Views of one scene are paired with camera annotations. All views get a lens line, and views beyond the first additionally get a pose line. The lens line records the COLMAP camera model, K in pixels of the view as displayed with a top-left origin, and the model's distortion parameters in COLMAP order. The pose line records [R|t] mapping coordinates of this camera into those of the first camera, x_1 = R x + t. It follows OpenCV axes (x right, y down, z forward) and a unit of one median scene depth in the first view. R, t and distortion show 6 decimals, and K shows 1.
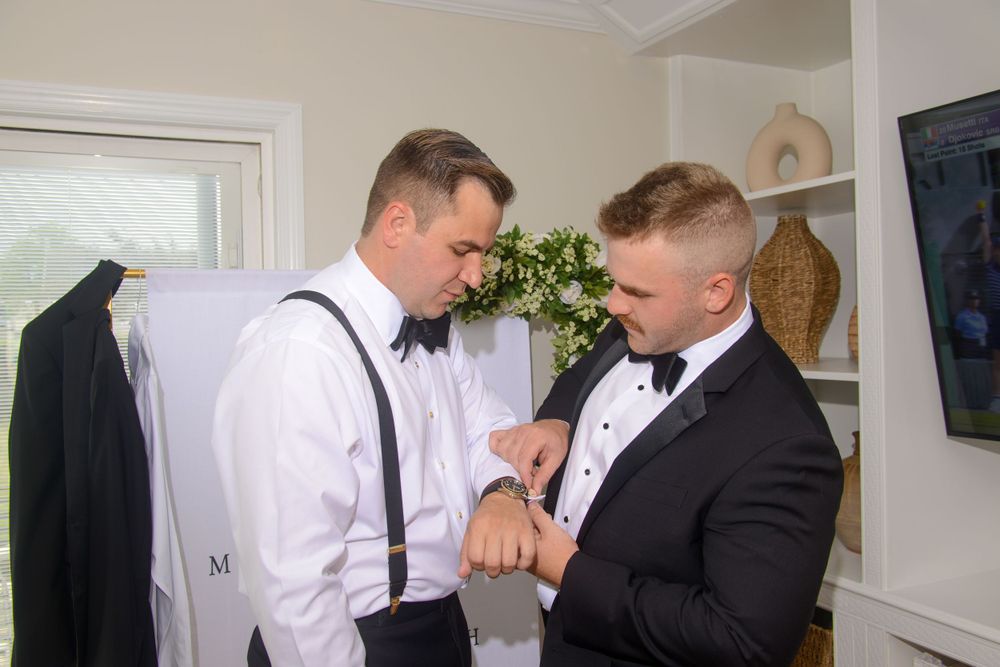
lens RADIAL K [[866.0, 0, 500.0], [0, 866.0, 333.5], [0, 0, 1]] dist [0.002159, 0.001111]
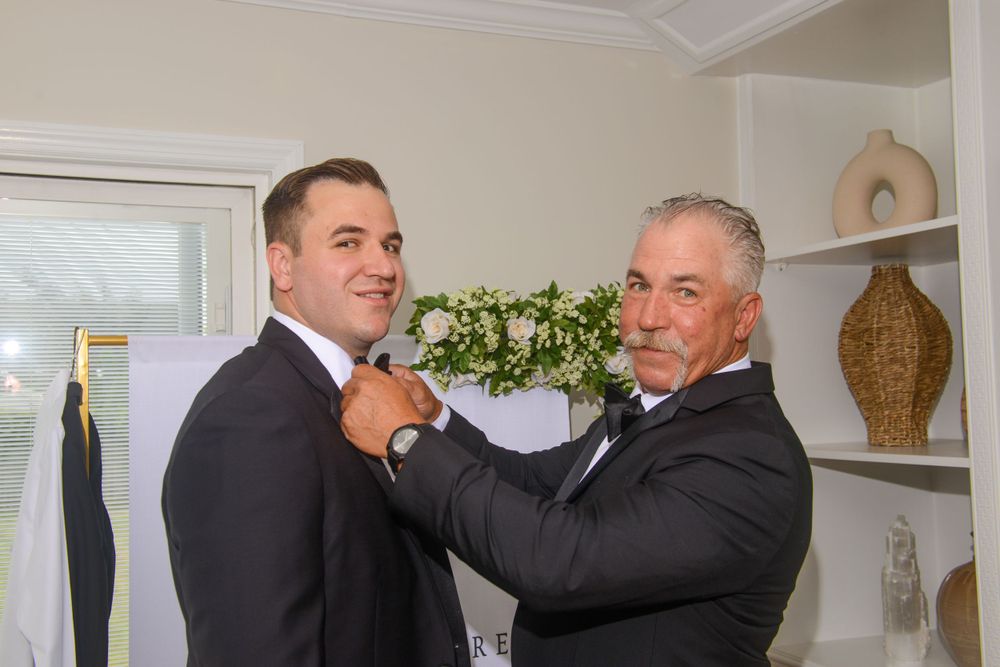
lens RADIAL K [[1138.5, 0, 500.0], [0, 1138.5, 333.5], [0, 0, 1]] dist [0.074818, -0.011999]
pose [[0.999608, -0.001662, -0.027943, -0.002376], [-0.000137, 0.997932, -0.064284, -0.001809], [0.027992, 0.064263, 0.997540, -0.119609]]
